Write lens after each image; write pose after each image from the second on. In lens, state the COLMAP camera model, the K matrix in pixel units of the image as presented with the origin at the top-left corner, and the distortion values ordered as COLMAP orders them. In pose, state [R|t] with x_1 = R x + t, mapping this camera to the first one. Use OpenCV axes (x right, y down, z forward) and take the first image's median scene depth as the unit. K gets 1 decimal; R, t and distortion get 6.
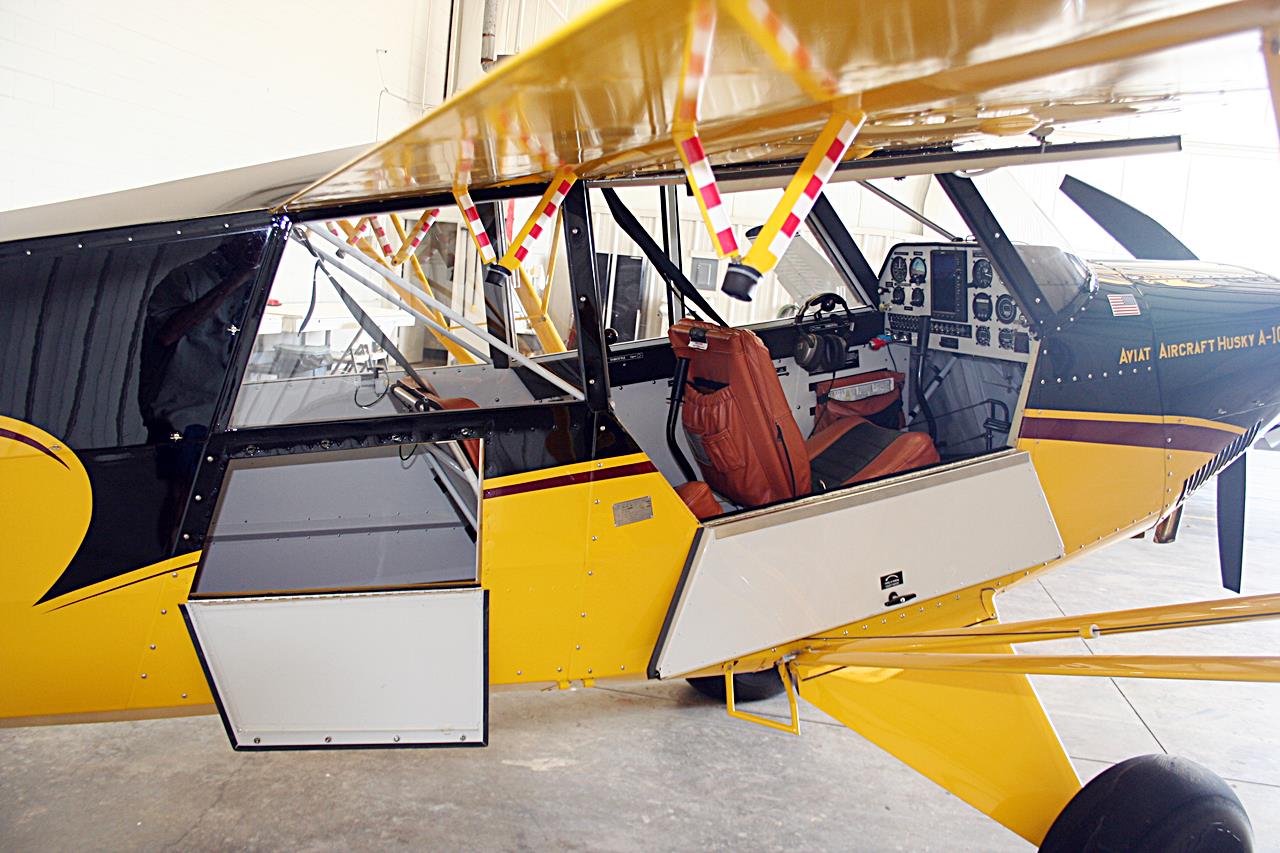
lens RADIAL K [[1044.7, 0, 641.3], [0, 1044.7, 445.9], [0, 0, 1]] dist [-0.163972, 0.140583]
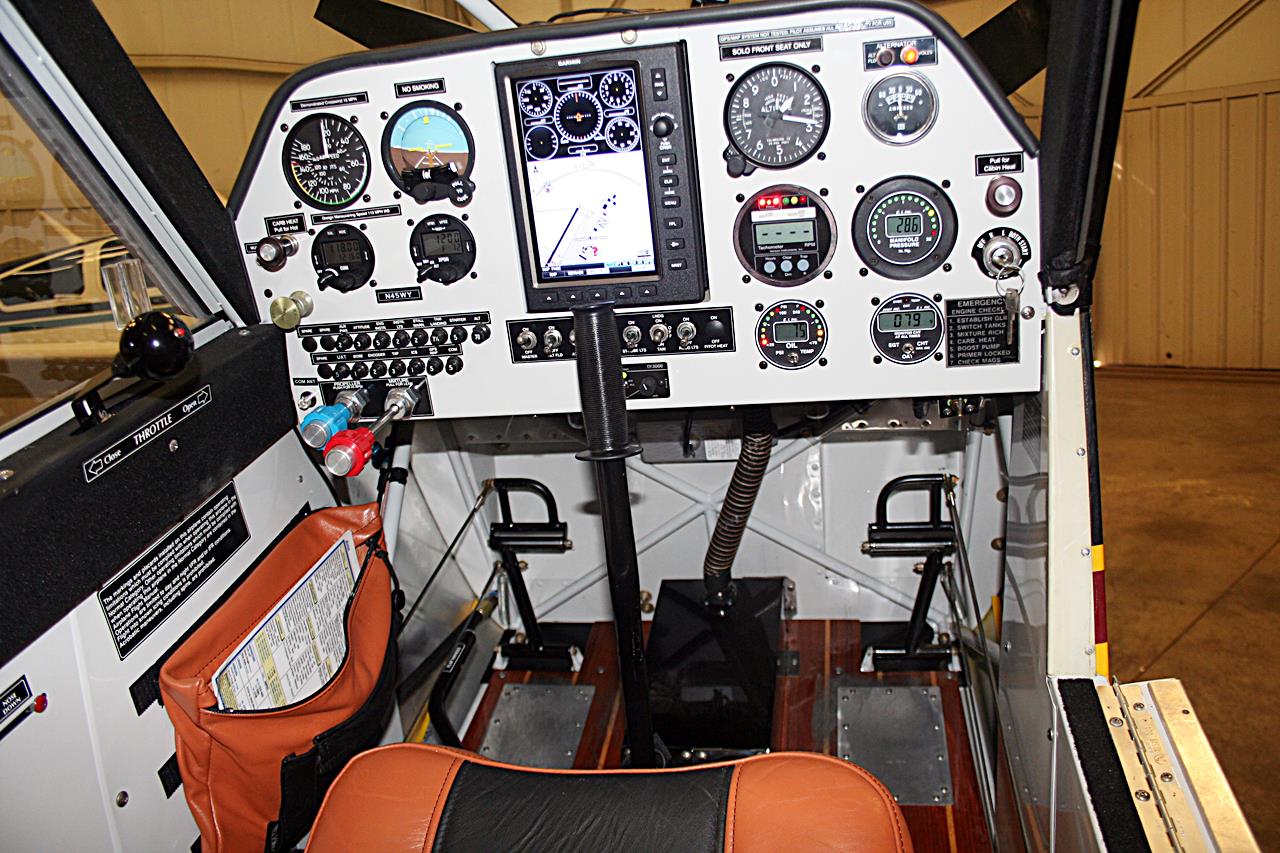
lens RADIAL K [[1044.7, 0, 641.3], [0, 1044.7, 445.9], [0, 0, 1]] dist [-0.163972, 0.140583]
pose [[0.553374, -0.281346, 0.783978, 0.067296], [0.248090, 0.954179, 0.167310, -0.132335], [-0.795128, 0.101912, 0.597817, 0.831309]]
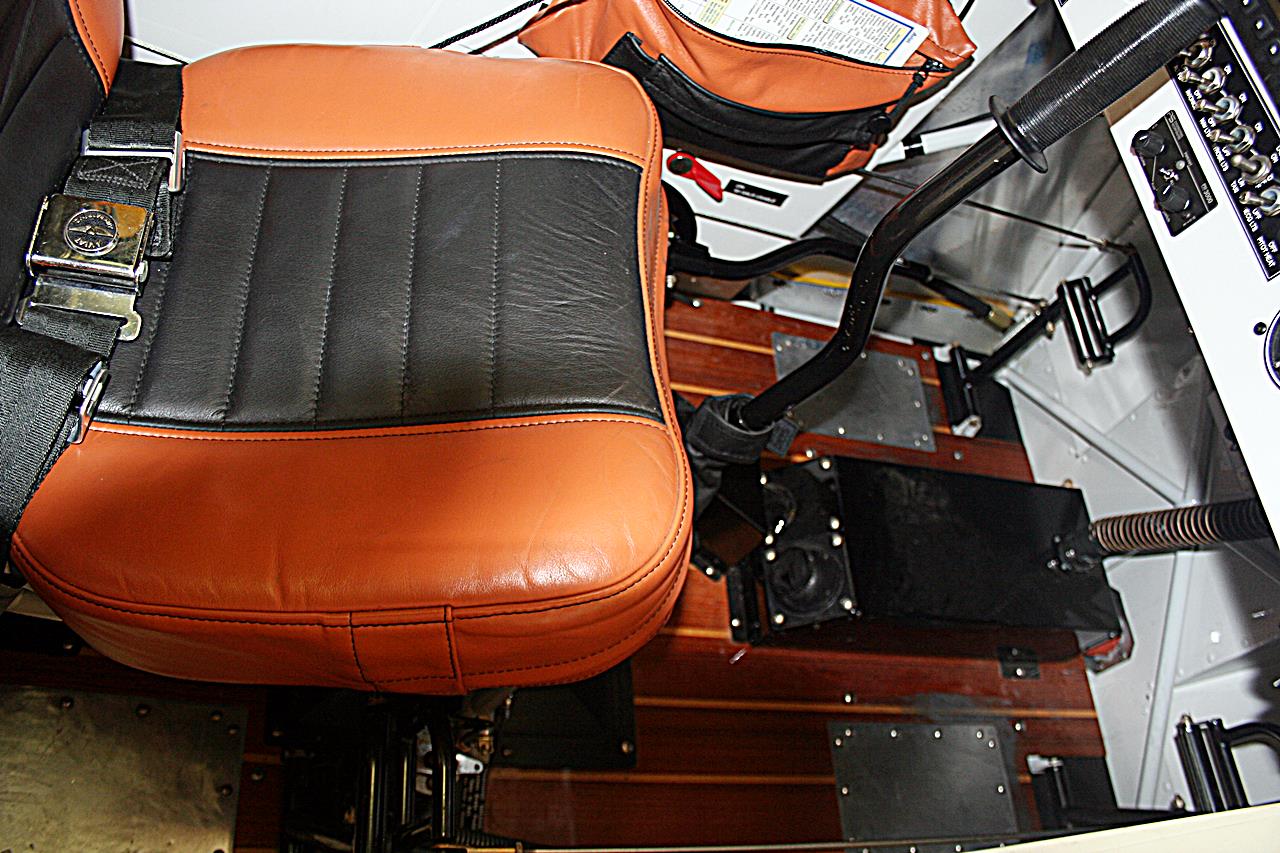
lens RADIAL K [[1044.7, 0, 641.3], [0, 1044.7, 445.9], [0, 0, 1]] dist [-0.163972, 0.140583]
pose [[0.798213, 0.547378, 0.251462, 0.199536], [-0.576772, 0.574094, 0.581163, -0.124405], [0.173754, -0.608928, 0.773962, 0.807757]]
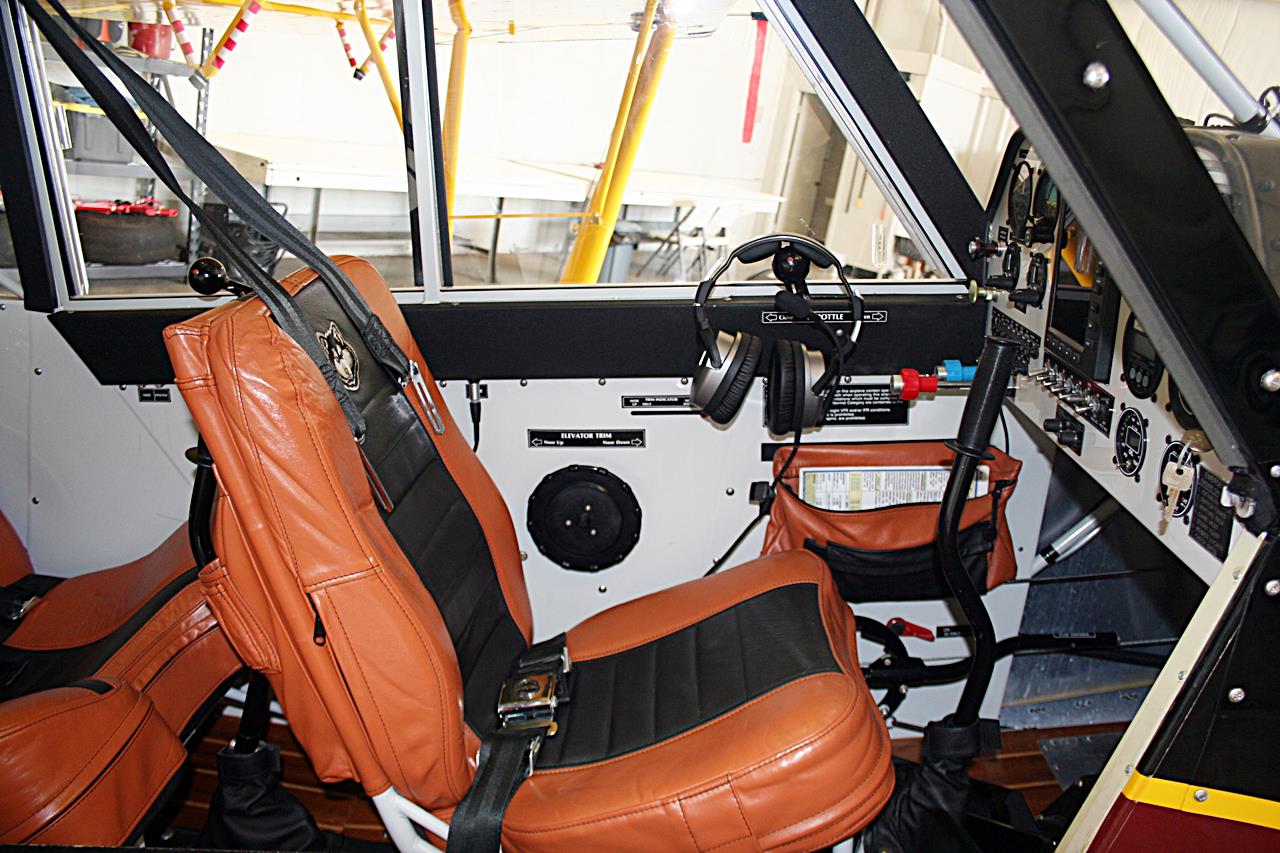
lens RADIAL K [[1044.7, 0, 641.3], [0, 1044.7, 445.9], [0, 0, 1]] dist [-0.163972, 0.140583]
pose [[0.902687, 0.207457, -0.376986, 0.300815], [-0.163847, 0.975820, 0.144670, -0.121973], [0.397883, -0.068824, 0.914851, 0.644488]]
